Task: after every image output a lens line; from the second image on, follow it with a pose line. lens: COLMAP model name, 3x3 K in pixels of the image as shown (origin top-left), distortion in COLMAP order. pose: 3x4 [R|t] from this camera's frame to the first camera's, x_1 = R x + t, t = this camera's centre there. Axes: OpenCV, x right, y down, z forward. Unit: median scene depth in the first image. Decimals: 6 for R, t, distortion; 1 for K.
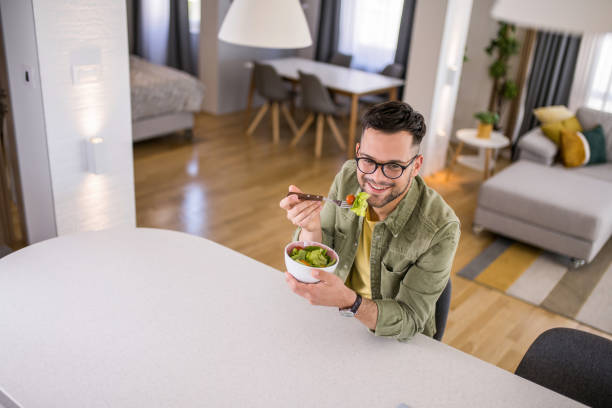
lens RADIAL K [[571.4, 0, 307.9], [0, 571.4, 199.2], [0, 0, 1]] dist [-0.020104, 0.000000]
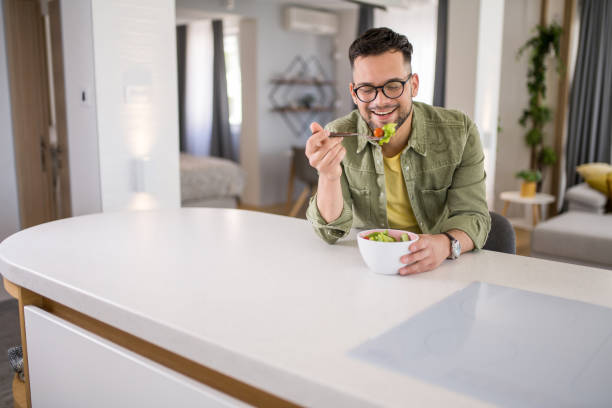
lens RADIAL K [[571.4, 0, 311.2], [0, 571.4, 204.1], [0, 0, 1]] dist [-0.020104, 0.000000]
pose [[0.996894, -0.055699, -0.055673, -0.011596], [0.041427, 0.972126, -0.230771, 0.118063], [0.066975, 0.227748, 0.971414, 0.021936]]
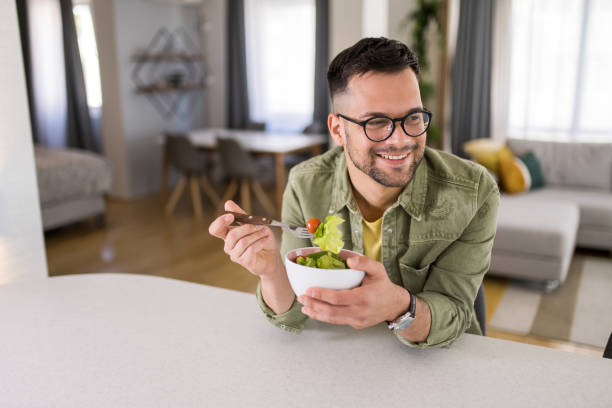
lens RADIAL K [[571.4, 0, 300.0], [0, 571.4, 205.1], [0, 0, 1]] dist [-0.020104, 0.000000]
pose [[0.980858, -0.121347, 0.152293, -0.041901], [0.143898, 0.978608, -0.147038, 0.048286], [-0.131192, 0.166138, 0.977337, 0.096723]]
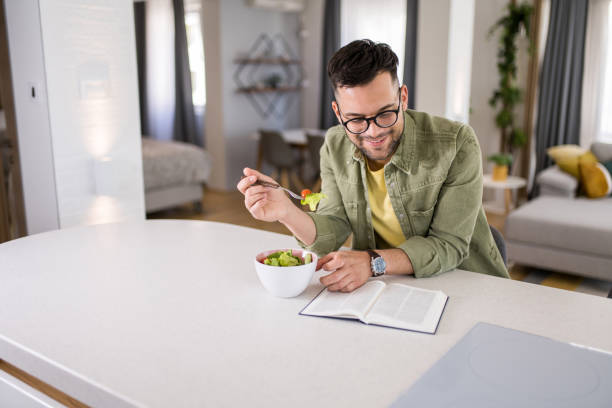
lens RADIAL K [[571.4, 0, 310.9], [0, 571.4, 205.7], [0, 0, 1]] dist [-0.020104, 0.000000]
pose [[0.997452, -0.071332, -0.000632, -0.017172], [0.070066, 0.981329, -0.179121, 0.088315], [0.013398, 0.178621, 0.983827, 0.043011]]
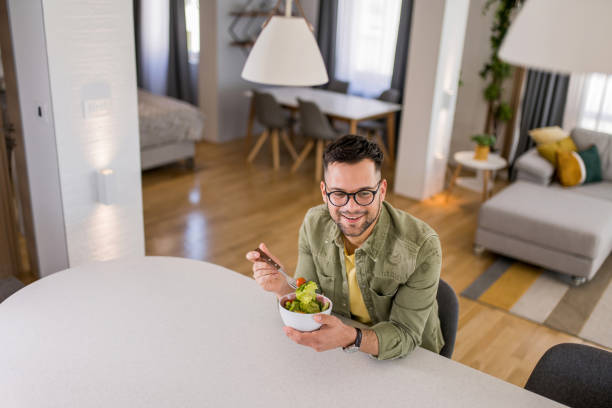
lens RADIAL K [[571.4, 0, 308.5], [0, 571.4, 200.9], [0, 0, 1]] dist [-0.020104, 0.000000]
pose [[0.999698, -0.023704, 0.006434, -0.008321], [0.023944, 0.998900, -0.040320, -0.000381], [-0.005471, 0.040462, 0.999166, -0.013403]]
